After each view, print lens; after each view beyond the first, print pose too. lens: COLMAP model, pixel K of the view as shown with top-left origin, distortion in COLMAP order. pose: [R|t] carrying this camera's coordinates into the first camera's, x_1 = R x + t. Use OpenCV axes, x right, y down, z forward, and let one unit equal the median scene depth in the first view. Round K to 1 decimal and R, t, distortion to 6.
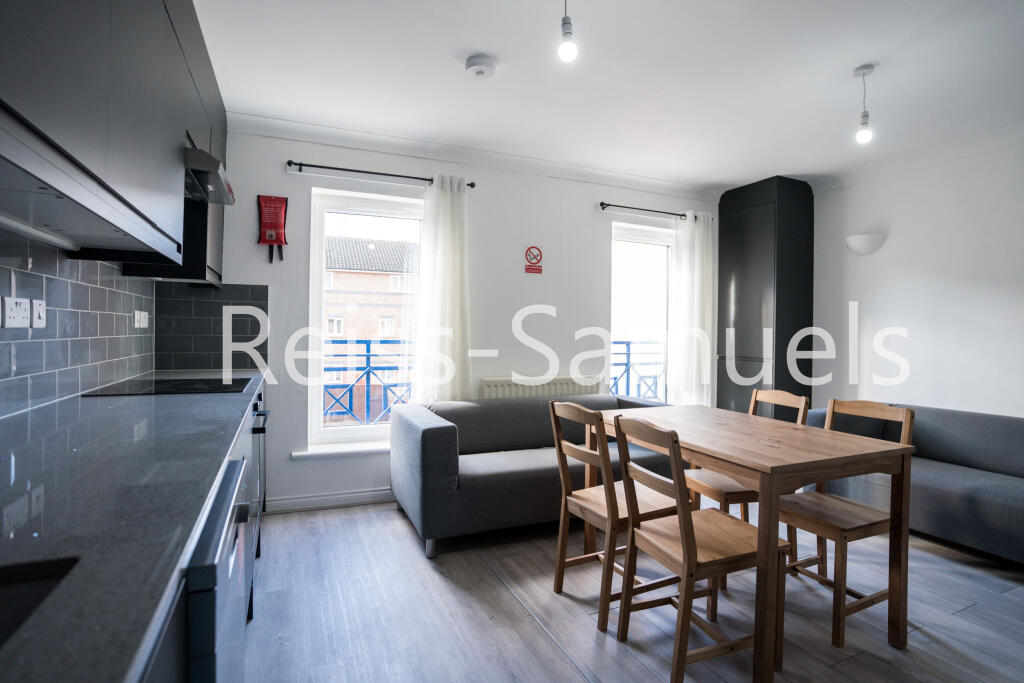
lens RADIAL K [[515.7, 0, 521.1], [0, 515.7, 331.5], [0, 0, 1]] dist [-0.029302, 0.000712]
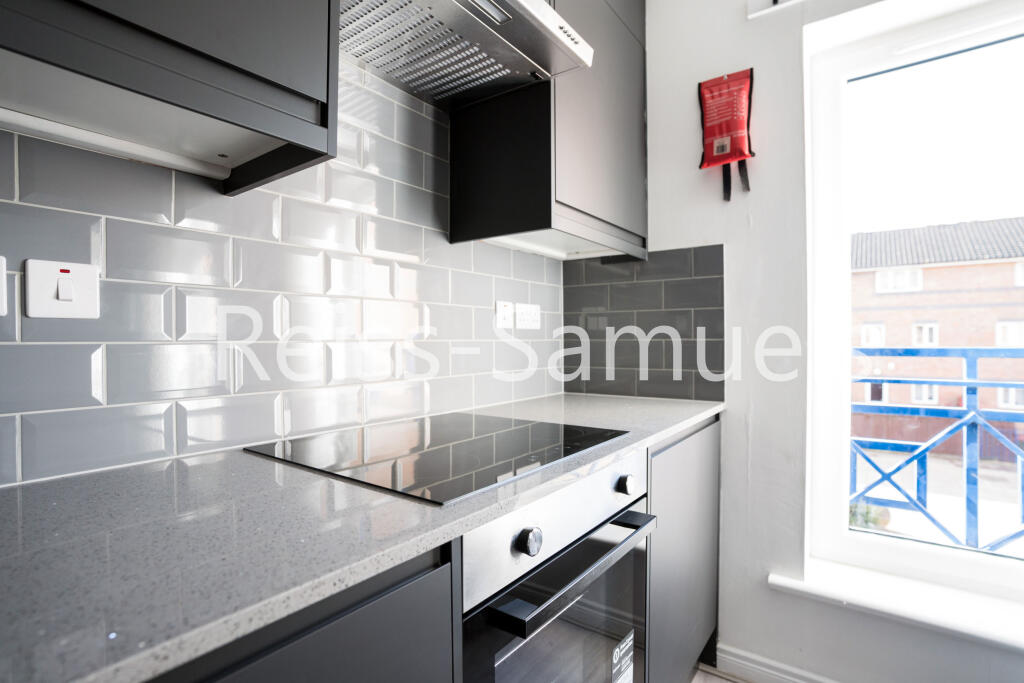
lens RADIAL K [[515.7, 0, 504.4], [0, 515.7, 340.9], [0, 0, 1]] dist [-0.029302, 0.000712]
pose [[0.501453, -0.025138, -0.864819, -0.120925], [0.018515, 0.999661, -0.018322, 0.013147], [0.864987, -0.006824, 0.501749, 0.428907]]
